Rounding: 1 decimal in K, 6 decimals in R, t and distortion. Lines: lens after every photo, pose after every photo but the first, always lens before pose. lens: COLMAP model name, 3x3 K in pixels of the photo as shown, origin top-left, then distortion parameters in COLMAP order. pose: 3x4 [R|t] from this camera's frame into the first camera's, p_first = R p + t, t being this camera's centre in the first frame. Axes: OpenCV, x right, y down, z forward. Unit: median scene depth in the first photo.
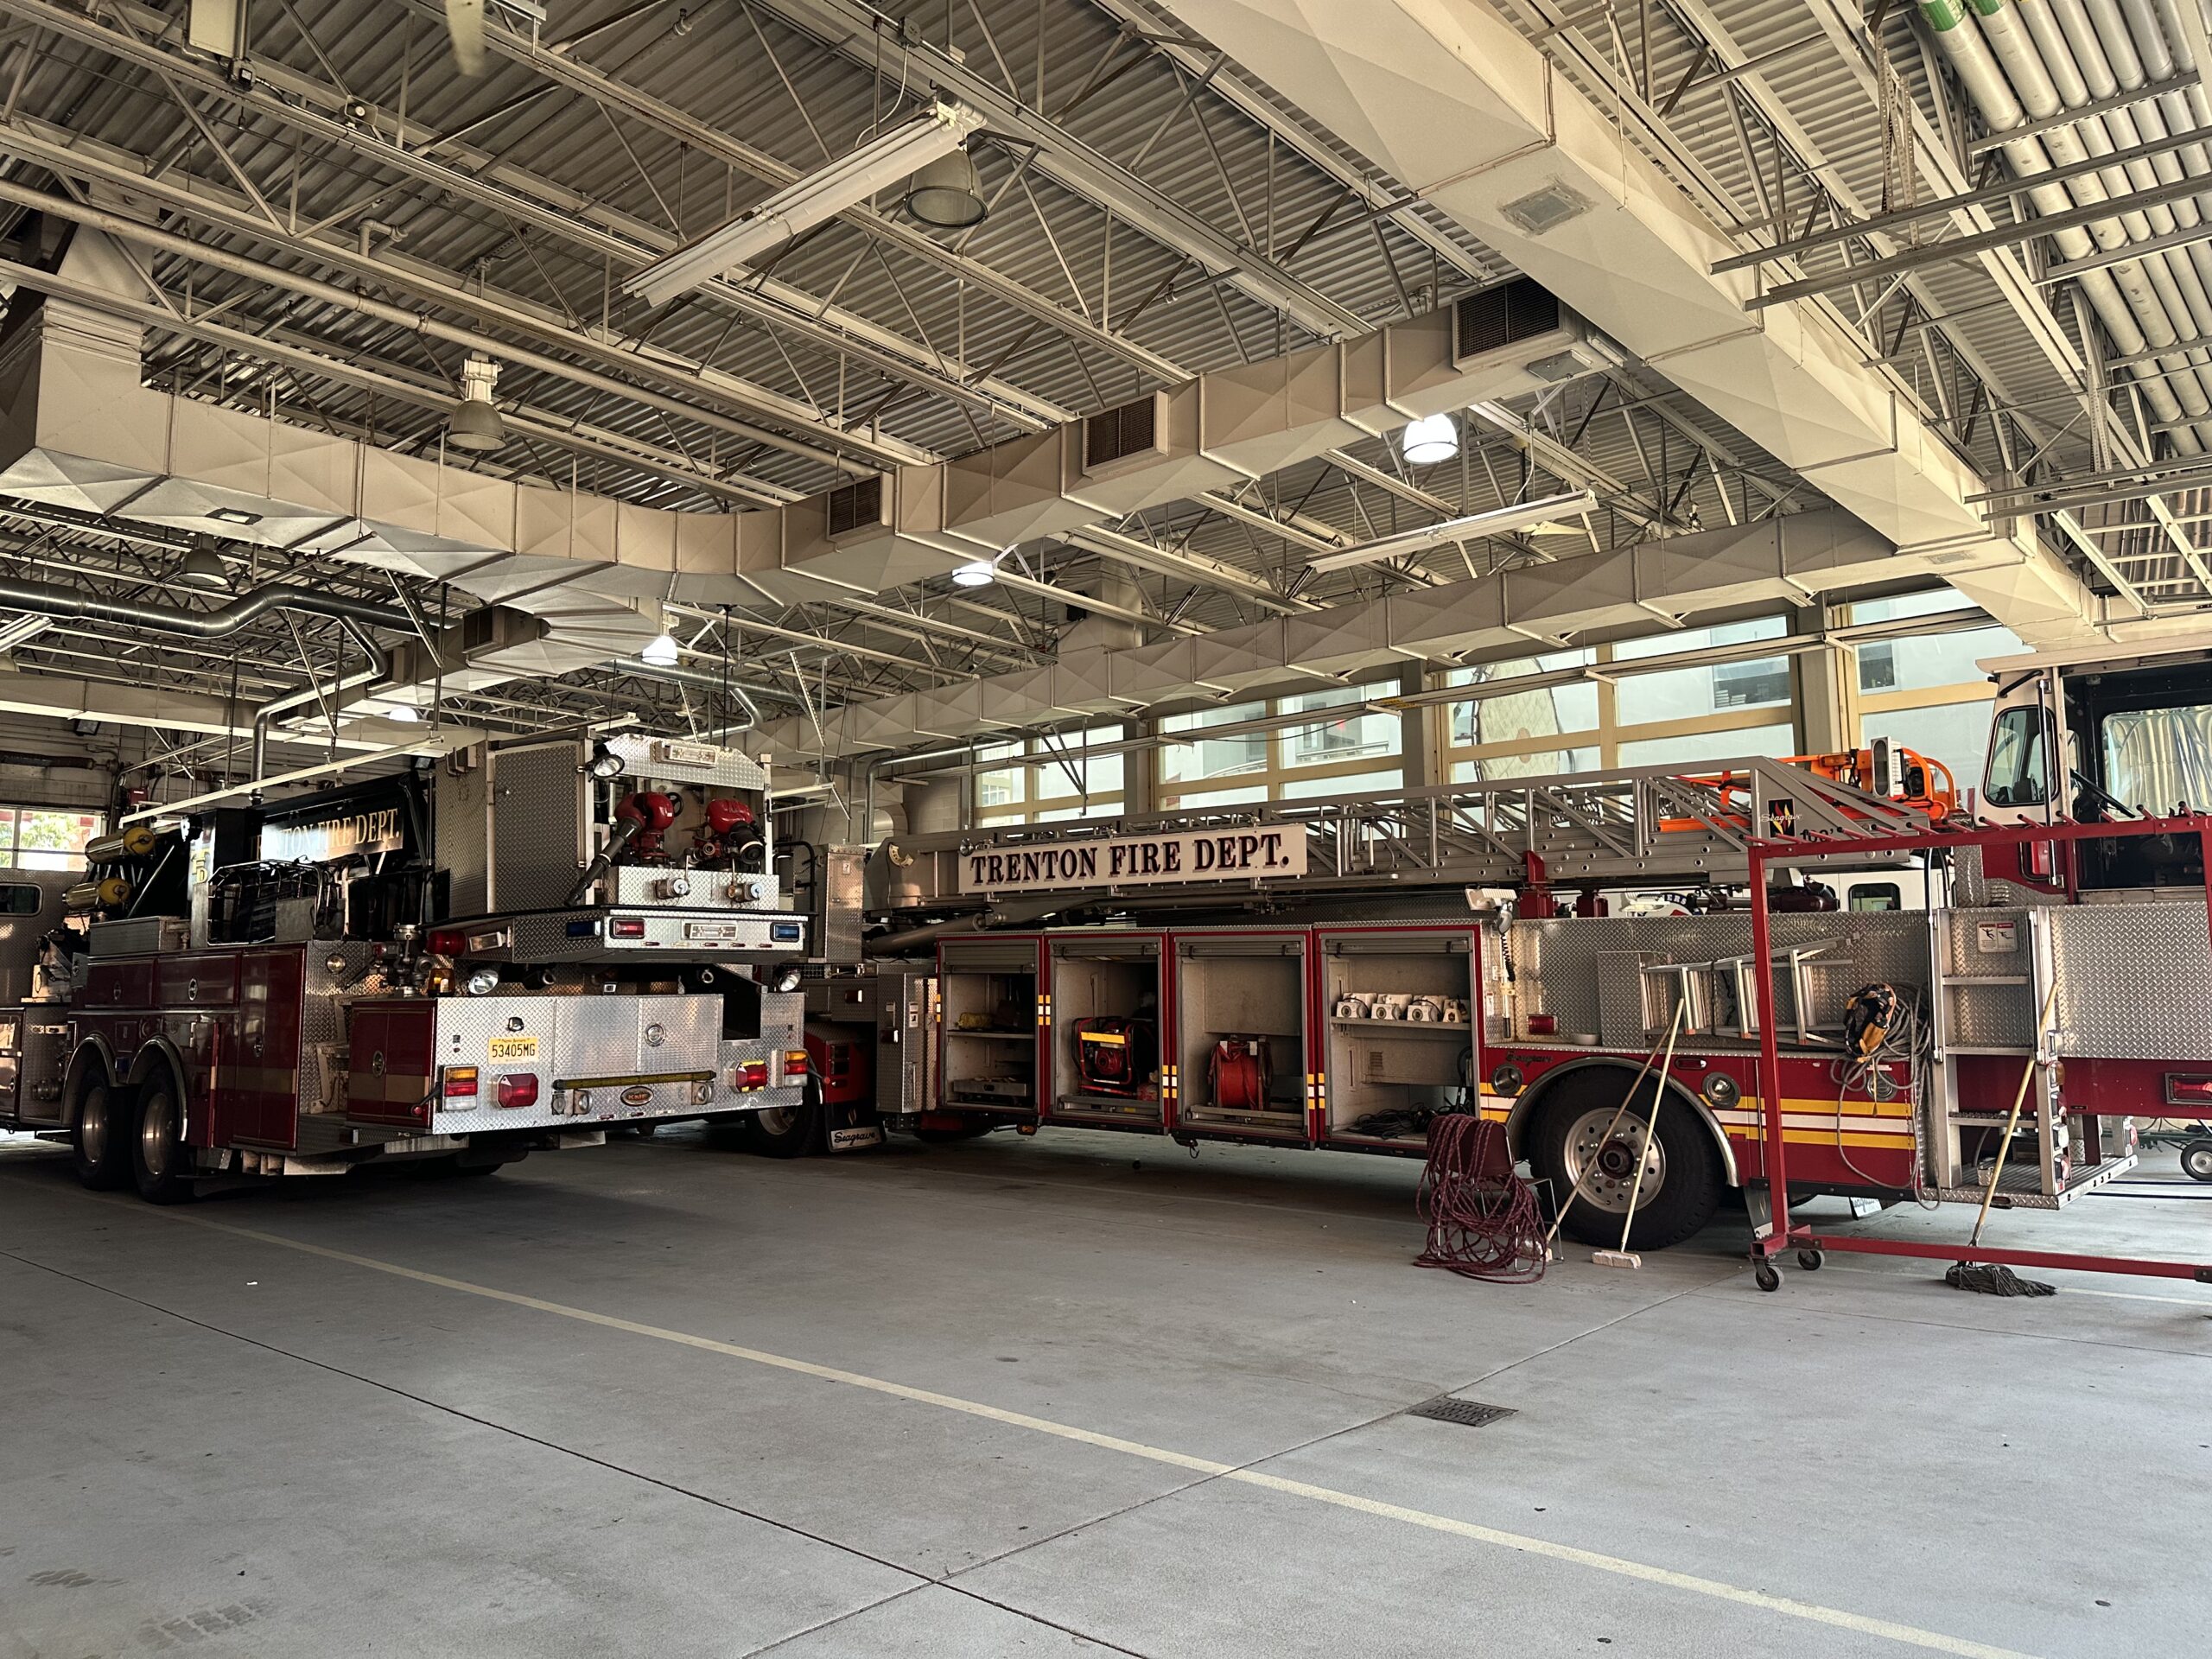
lens RADIAL K [[1566.4, 0, 1103.2], [0, 1566.4, 828.0], [0, 0, 1]] dist [0.006591, 0.000642]
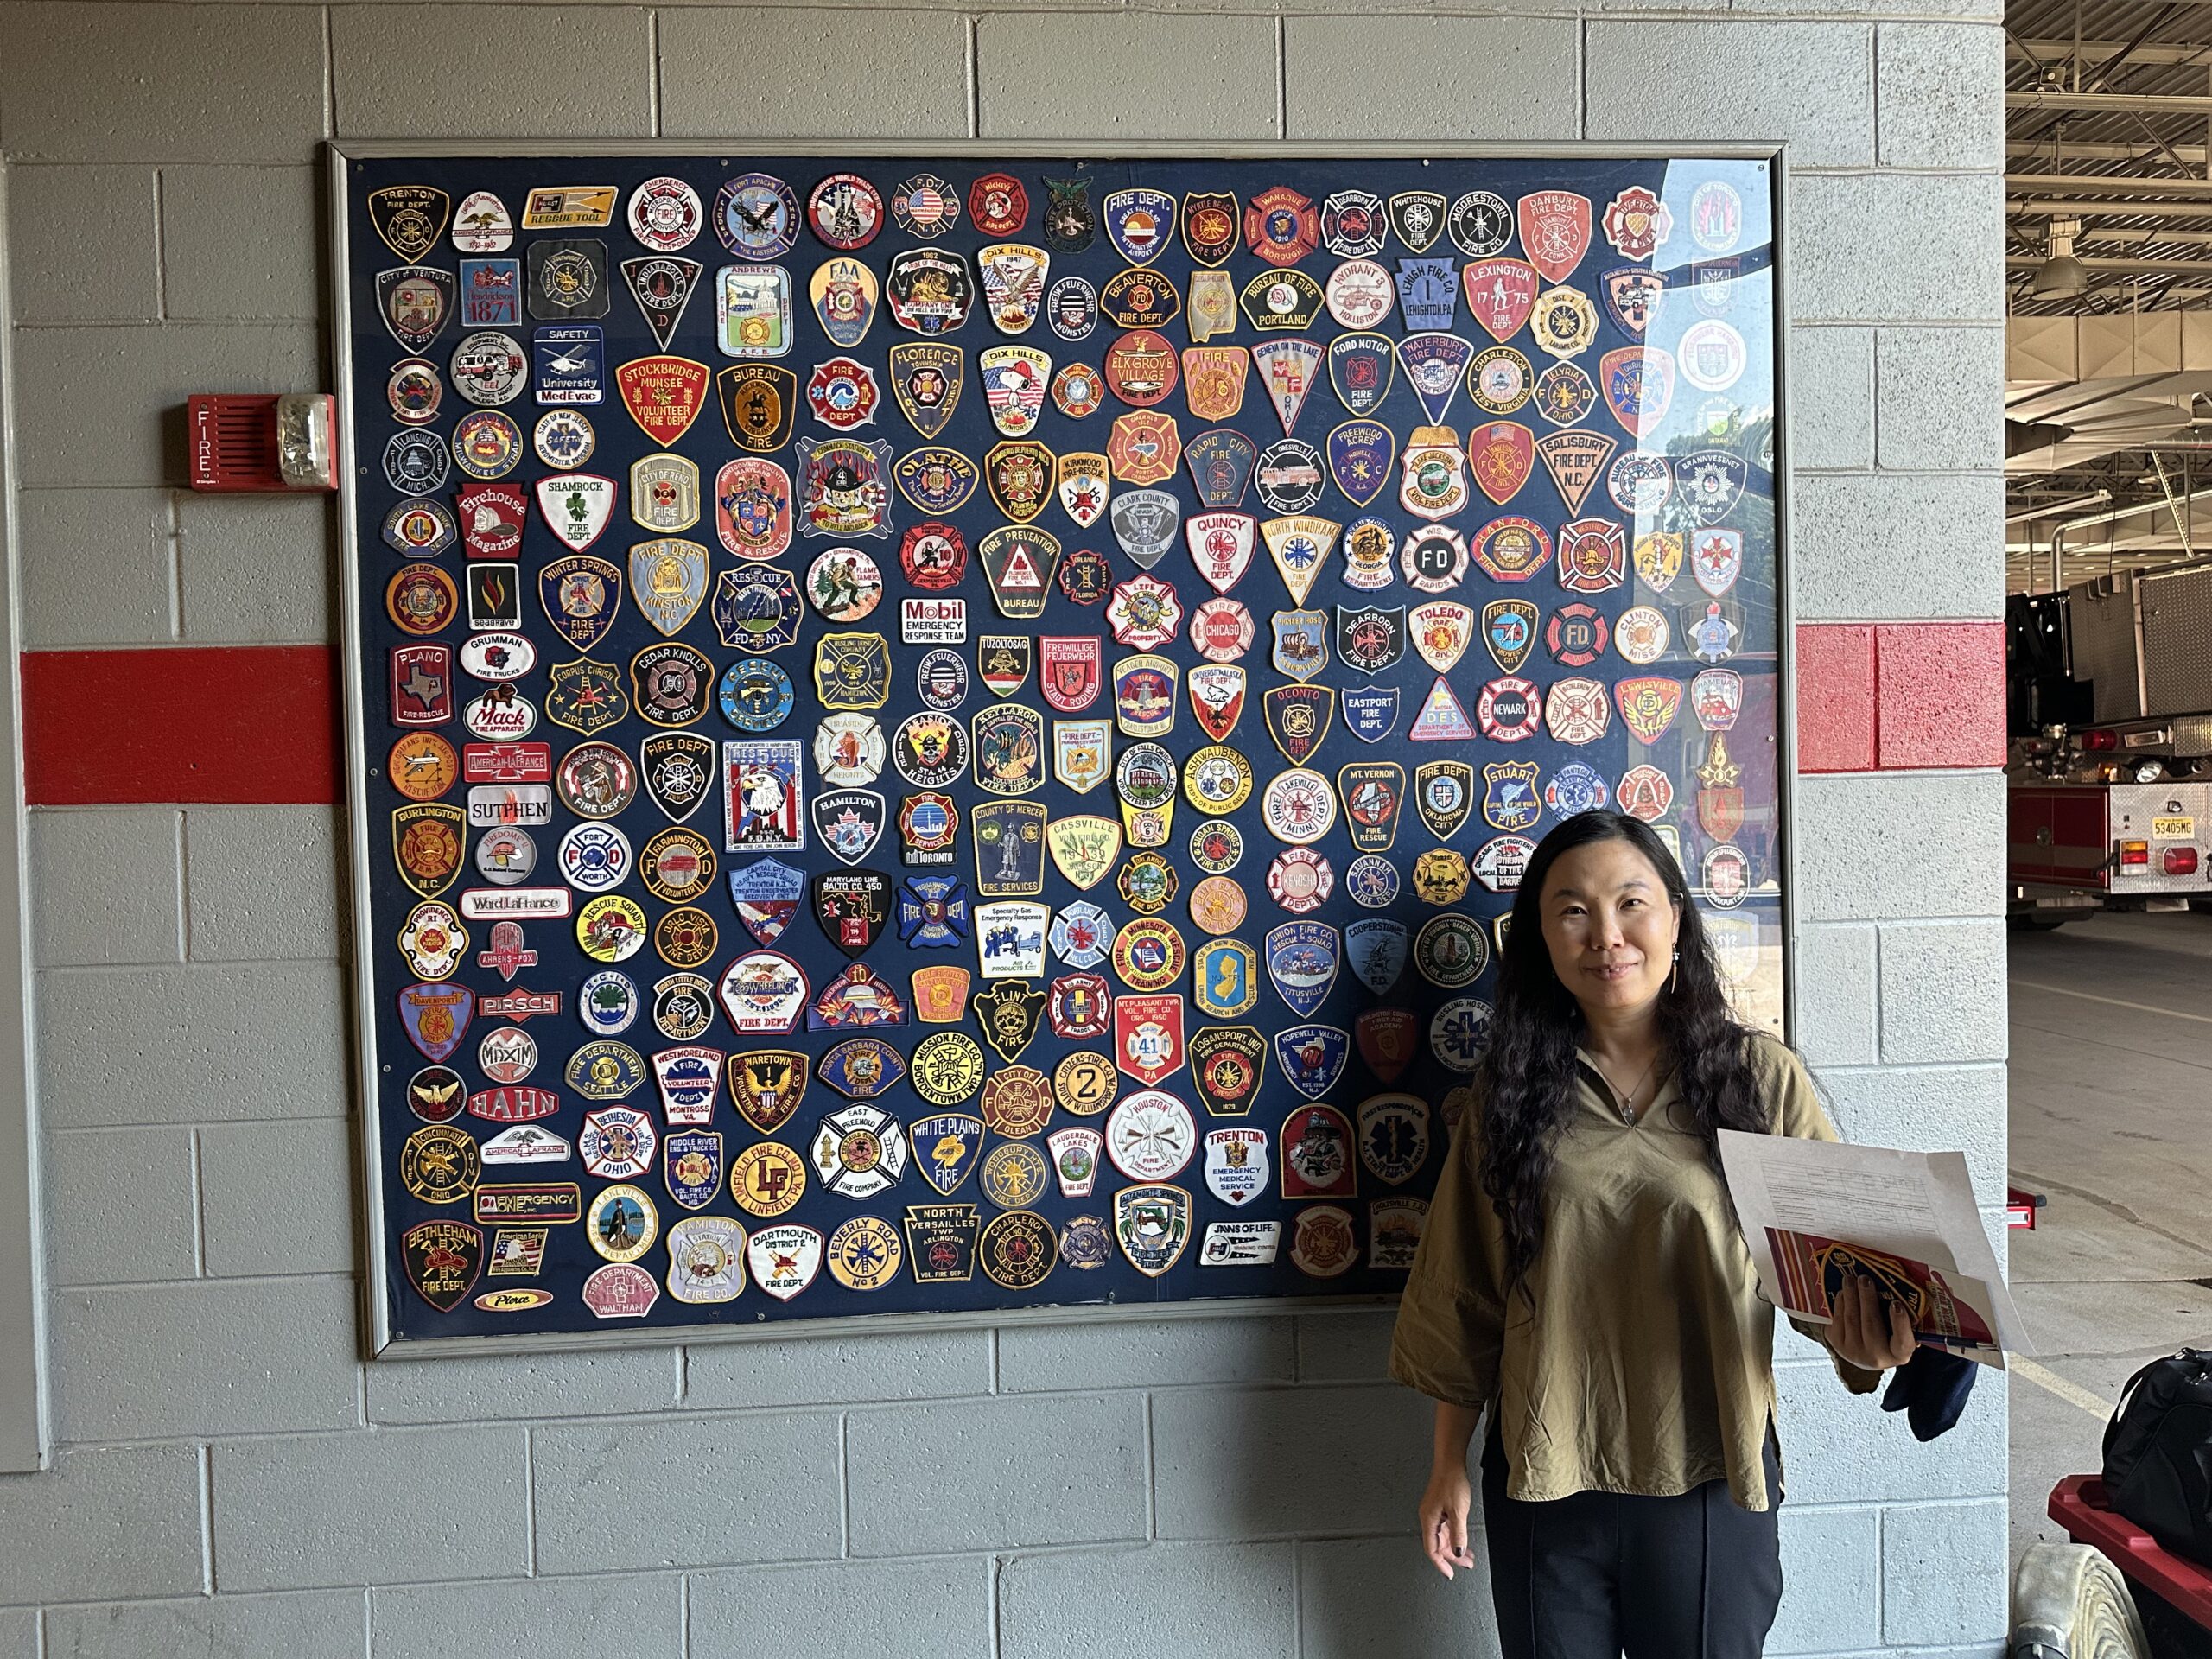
lens RADIAL K [[1566.4, 0, 1101.3], [0, 1566.4, 822.5], [0, 0, 1]] dist [0.006591, 0.000642]
pose [[0.713906, 0.013838, -0.700104, -0.119376], [0.088390, 0.990027, 0.109700, -0.068487], [0.694640, -0.140198, 0.705563, -0.428917]]
